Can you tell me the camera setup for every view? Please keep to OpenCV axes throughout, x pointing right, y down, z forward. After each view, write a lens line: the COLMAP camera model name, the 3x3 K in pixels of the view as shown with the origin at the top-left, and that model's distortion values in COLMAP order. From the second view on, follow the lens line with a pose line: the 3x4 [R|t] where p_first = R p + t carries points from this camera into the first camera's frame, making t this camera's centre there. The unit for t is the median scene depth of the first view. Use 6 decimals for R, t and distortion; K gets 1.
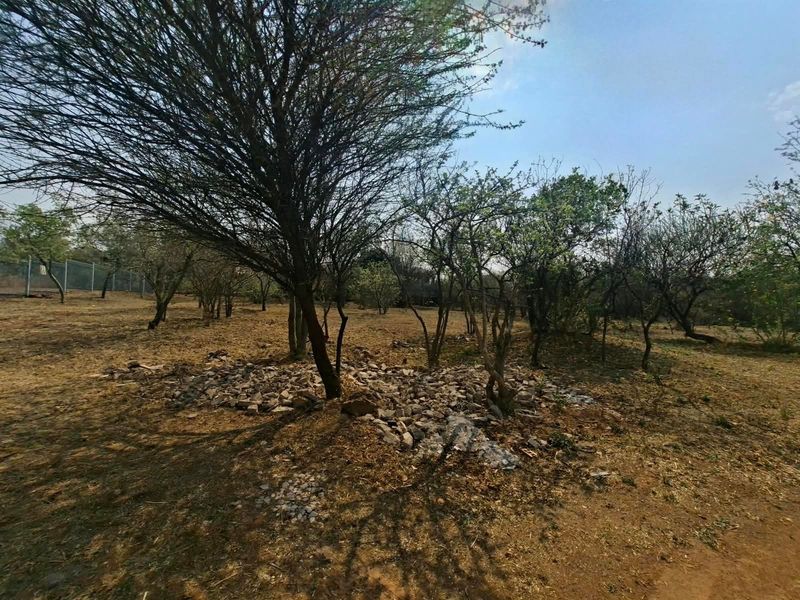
lens RADIAL K [[321.1, 0, 400.6], [0, 321.1, 297.3], [0, 0, 1]] dist [0.000669, -0.000139]
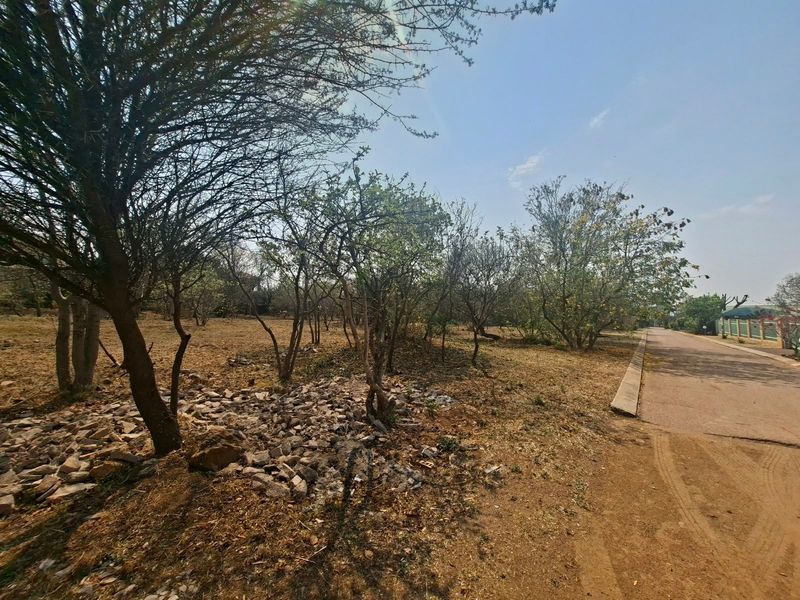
lens RADIAL K [[317.0, 0, 398.5], [0, 317.0, 298.3], [0, 0, 1]] dist [-0.000453, -0.000876]
pose [[0.855784, 0.012401, 0.517185, -0.155095], [-0.002593, 0.999803, -0.019684, -0.010432], [-0.517327, 0.015504, 0.855647, 0.154615]]
